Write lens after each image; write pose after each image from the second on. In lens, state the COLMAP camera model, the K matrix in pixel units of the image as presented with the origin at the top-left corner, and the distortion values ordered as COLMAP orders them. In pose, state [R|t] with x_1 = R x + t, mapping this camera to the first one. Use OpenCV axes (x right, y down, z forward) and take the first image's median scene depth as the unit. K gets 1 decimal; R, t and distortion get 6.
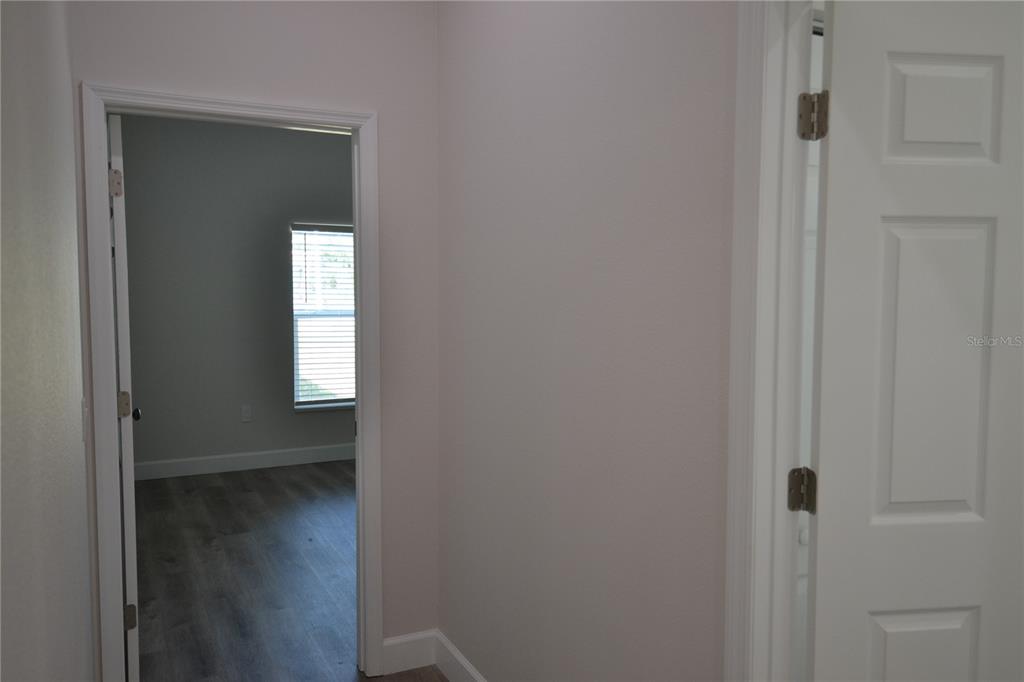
lens RADIAL K [[842.1, 0, 511.3], [0, 842.1, 342.1], [0, 0, 1]] dist [0.006074, -0.008009]
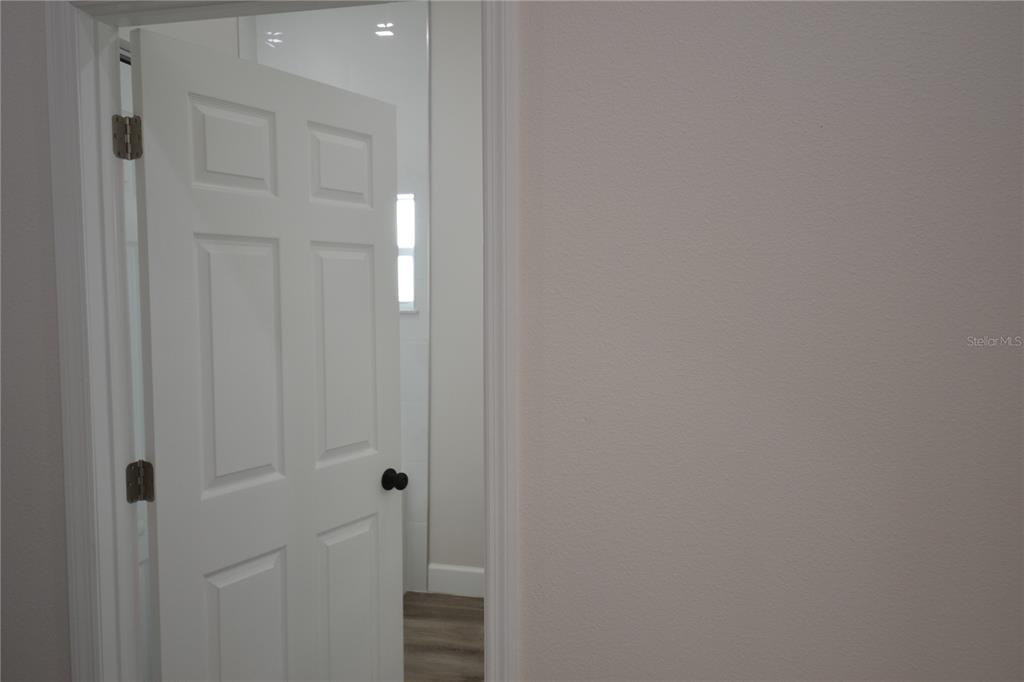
lens RADIAL K [[779.7, 0, 511.6], [0, 779.7, 340.0], [0, 0, 1]] dist [0.051044, -0.058741]
pose [[0.628439, -0.054050, 0.775979, -0.131711], [0.060009, 0.997979, 0.020914, 0.001186], [-0.775541, 0.033423, 0.630412, -0.016371]]
